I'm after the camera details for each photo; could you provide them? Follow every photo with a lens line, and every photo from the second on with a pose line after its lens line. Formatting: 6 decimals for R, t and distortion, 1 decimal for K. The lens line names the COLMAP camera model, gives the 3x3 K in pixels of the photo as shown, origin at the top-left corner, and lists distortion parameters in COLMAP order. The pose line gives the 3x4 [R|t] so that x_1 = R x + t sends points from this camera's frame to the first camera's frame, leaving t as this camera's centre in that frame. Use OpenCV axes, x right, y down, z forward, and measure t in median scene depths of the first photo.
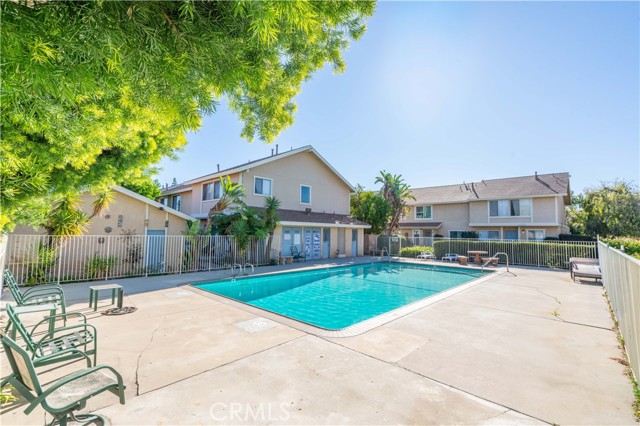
lens RADIAL K [[291.3, 0, 320.0], [0, 291.3, 213.0], [0, 0, 1]] dist [-0.003482, -0.000171]
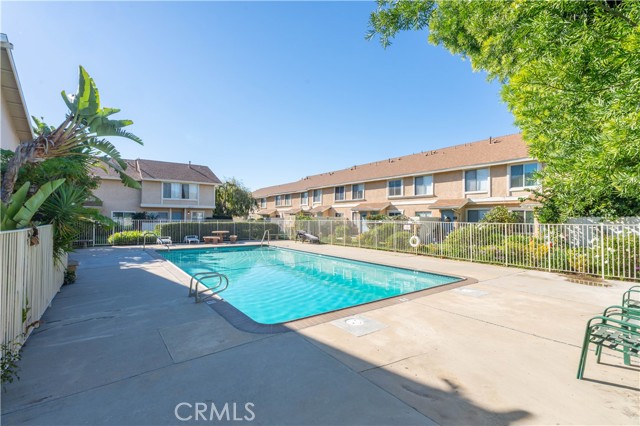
lens RADIAL K [[291.3, 0, 320.0], [0, 291.3, 213.0], [0, 0, 1]] dist [-0.003482, -0.000171]
pose [[0.182640, 0.001885, 0.983178, -0.333384], [-0.068456, 0.997596, 0.010804, 0.018208], [-0.980794, -0.069278, 0.182329, 0.308147]]
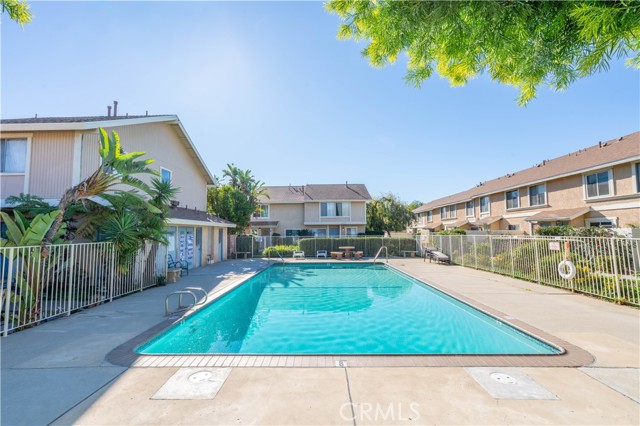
lens RADIAL K [[288.2, 0, 317.8], [0, 288.2, 210.1], [0, 0, 1]] dist [-0.002524, 0.000142]
pose [[0.743717, 0.029904, 0.667826, -0.200819], [-0.023569, 0.999551, -0.018510, 0.010075], [-0.668079, -0.001973, 0.744088, 0.178167]]
